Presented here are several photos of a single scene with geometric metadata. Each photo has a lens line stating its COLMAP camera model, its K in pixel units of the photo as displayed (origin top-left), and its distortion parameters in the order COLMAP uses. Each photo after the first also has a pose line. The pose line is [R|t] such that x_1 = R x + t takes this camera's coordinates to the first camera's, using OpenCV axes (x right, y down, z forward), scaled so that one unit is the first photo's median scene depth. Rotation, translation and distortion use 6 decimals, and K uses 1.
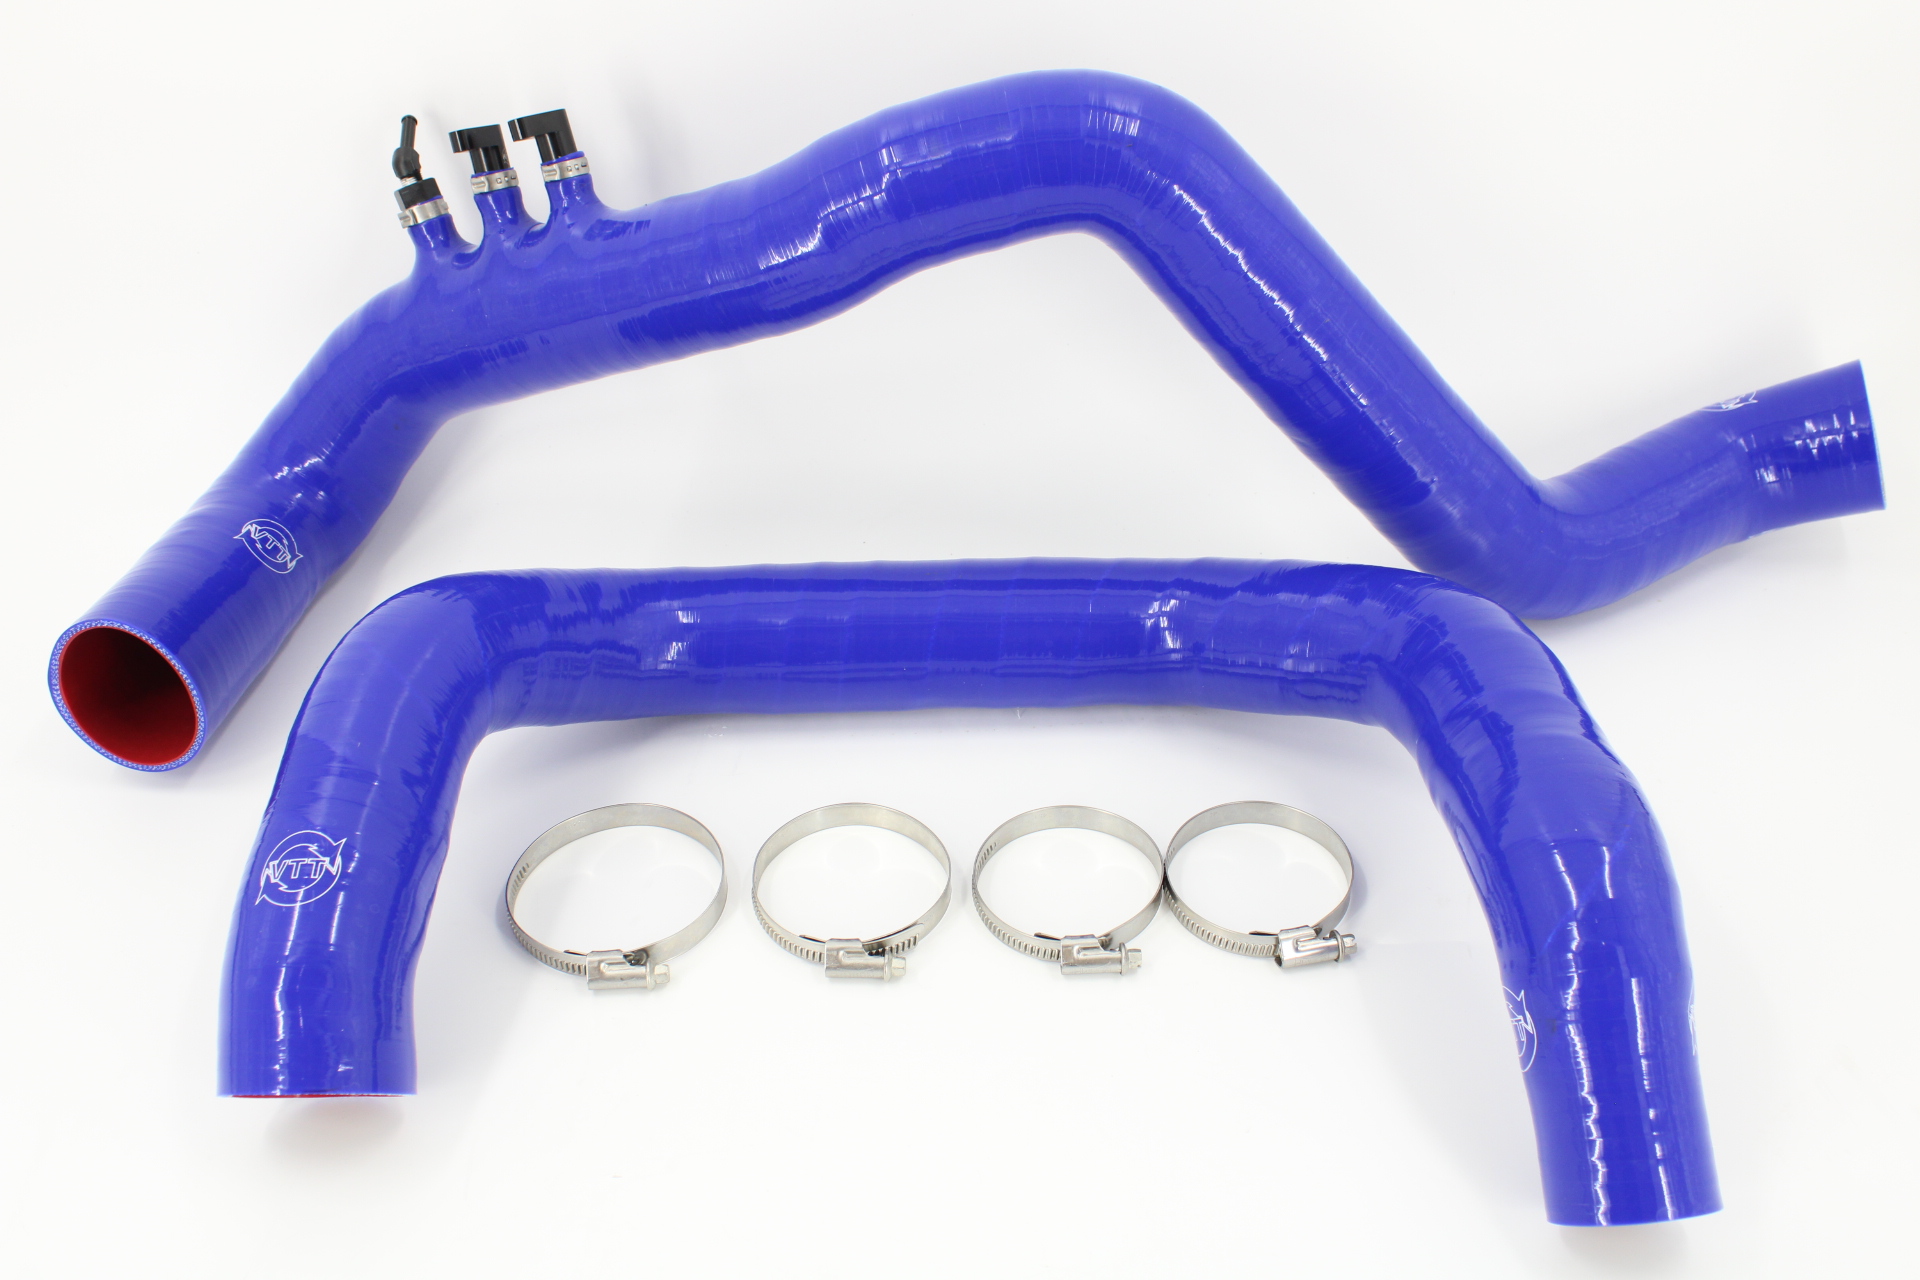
lens RADIAL K [[1734.5, 0, 960.0], [0, 1734.5, 640.0], [0, 0, 1]] dist [-0.147508, 0.084605]
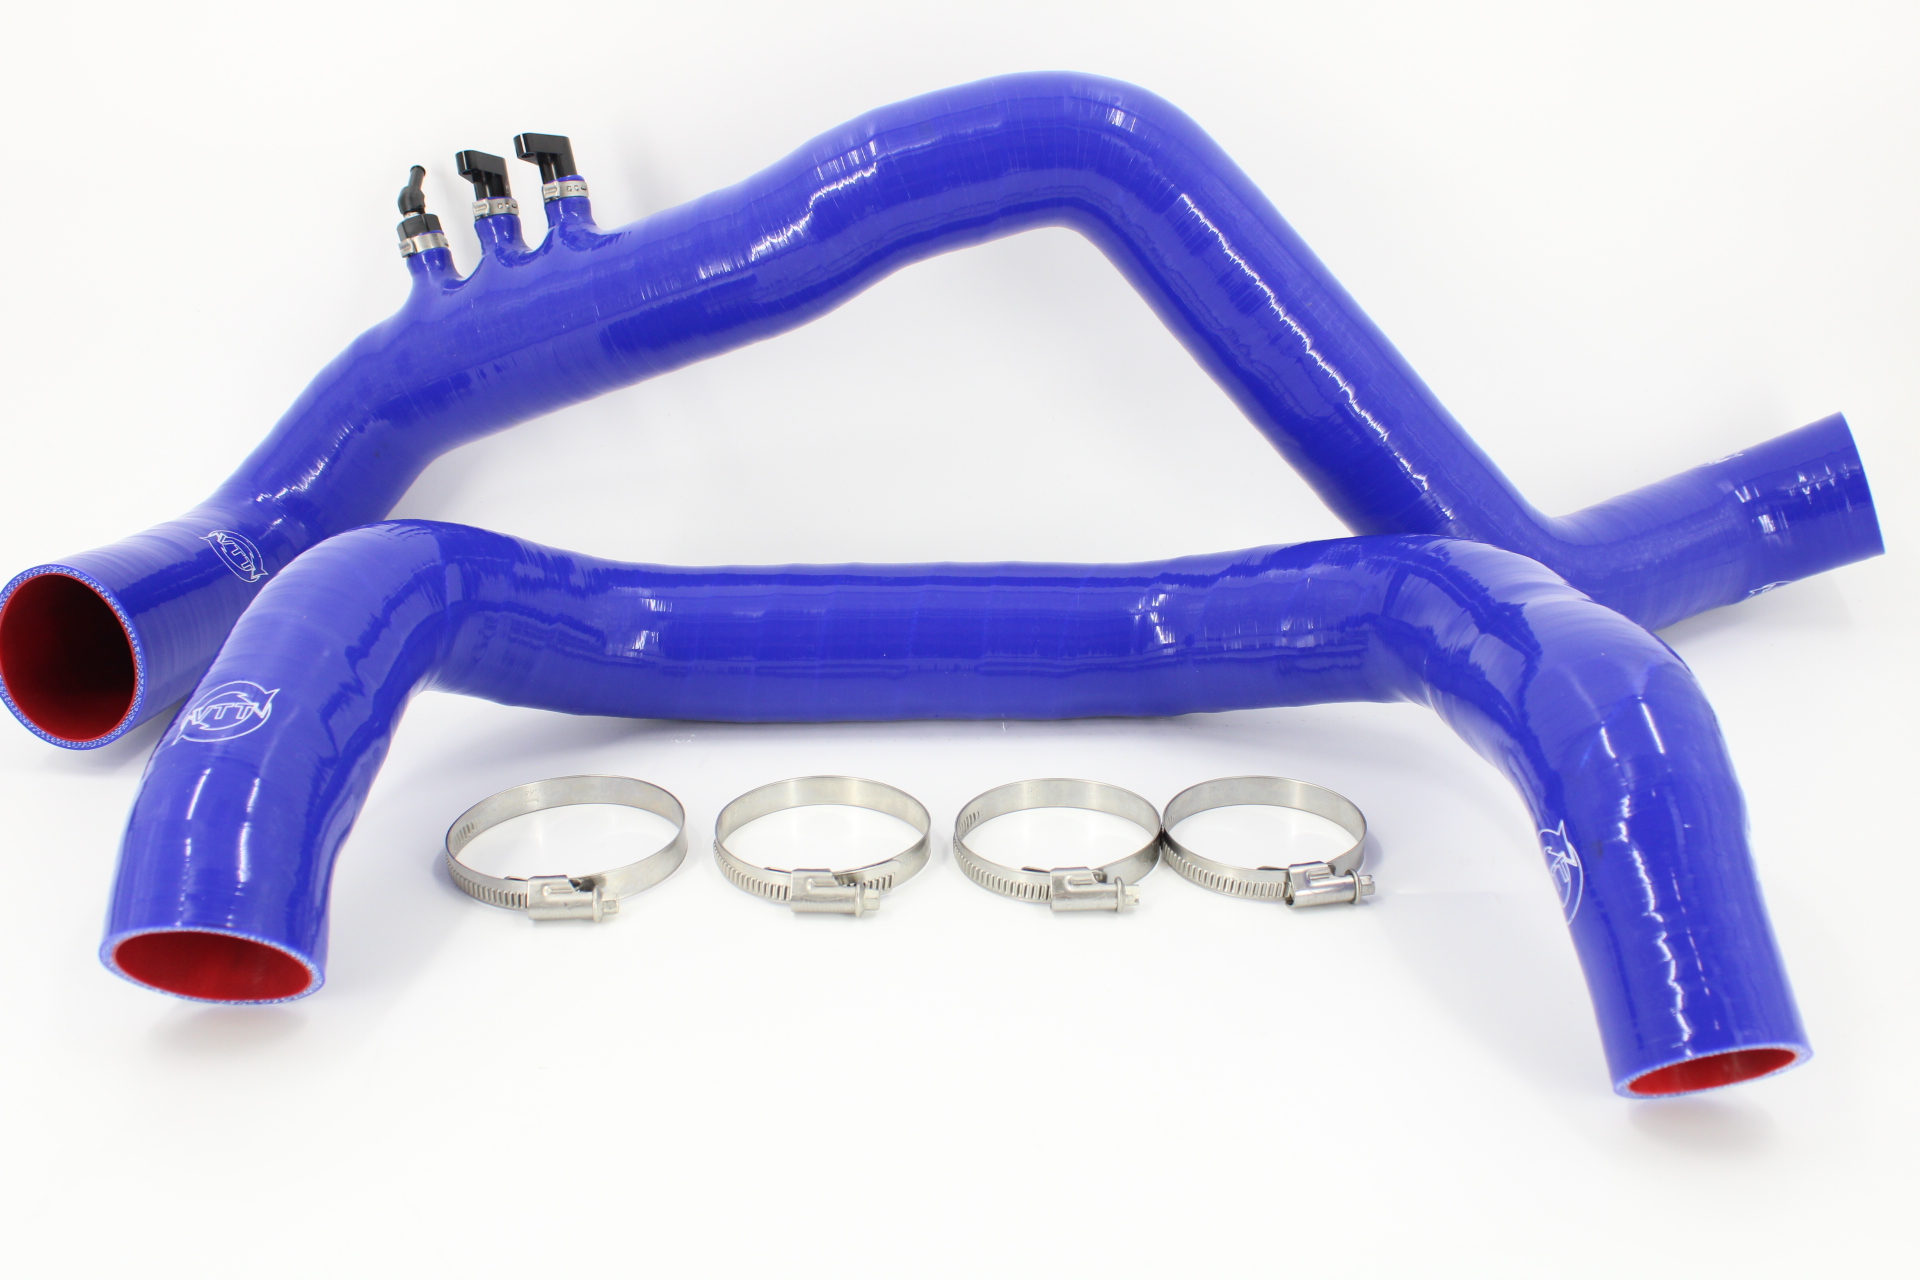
lens RADIAL K [[1734.5, 0, 960.0], [0, 1734.5, 640.0], [0, 0, 1]] dist [-0.147508, 0.084605]
pose [[0.999908, 0.009957, 0.009157, 0.001052], [-0.007091, 0.962259, -0.272042, 0.271002], [-0.011520, 0.271952, 0.962242, 0.078479]]
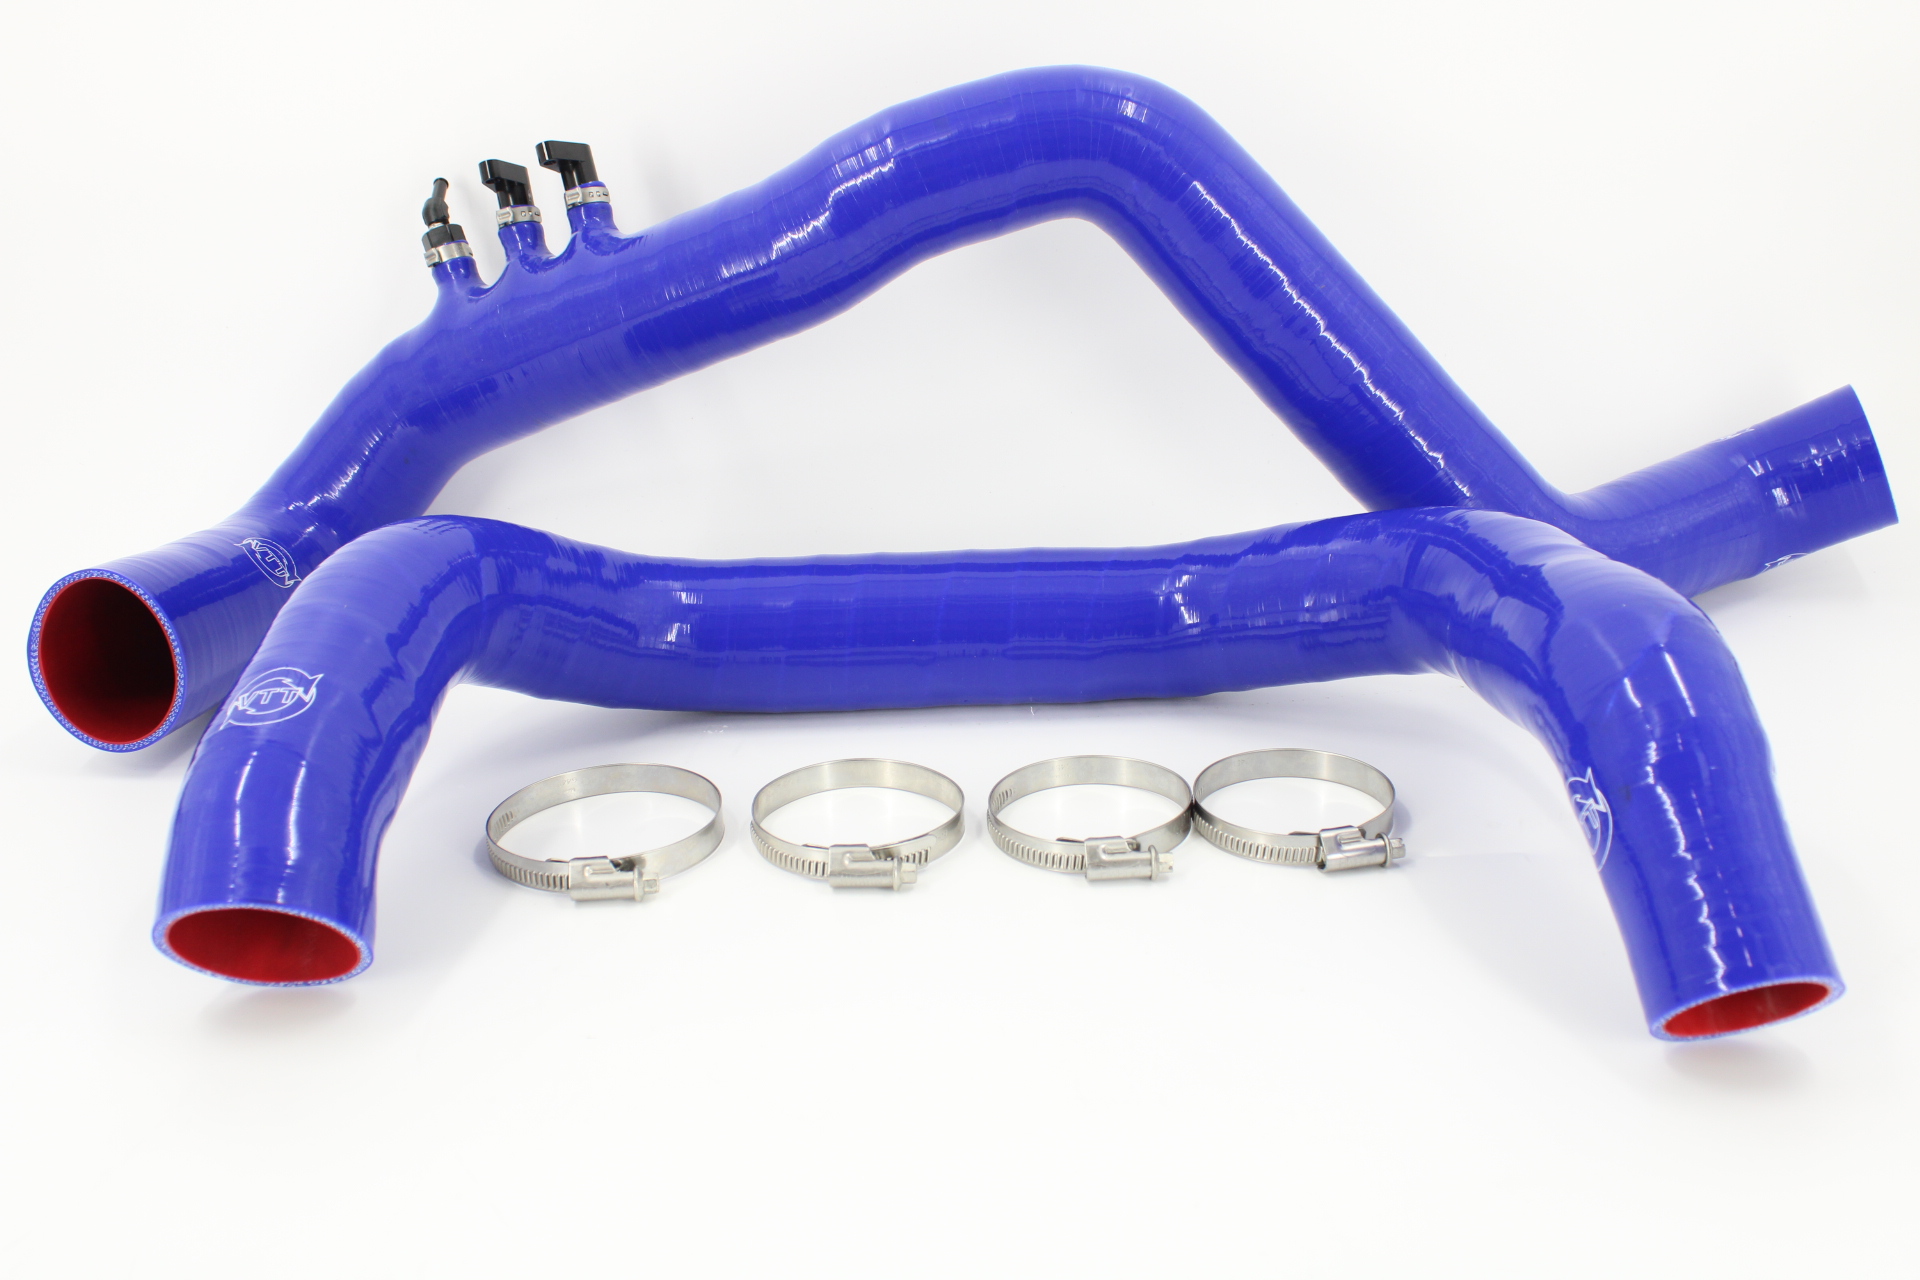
lens RADIAL K [[1734.5, 0, 960.0], [0, 1734.5, 640.0], [0, 0, 1]] dist [-0.147508, 0.084605]
pose [[0.999899, -0.014121, 0.001401, -0.007041], [0.013920, 0.956855, -0.290232, 0.300726], [0.002758, 0.290222, 0.956955, 0.073747]]
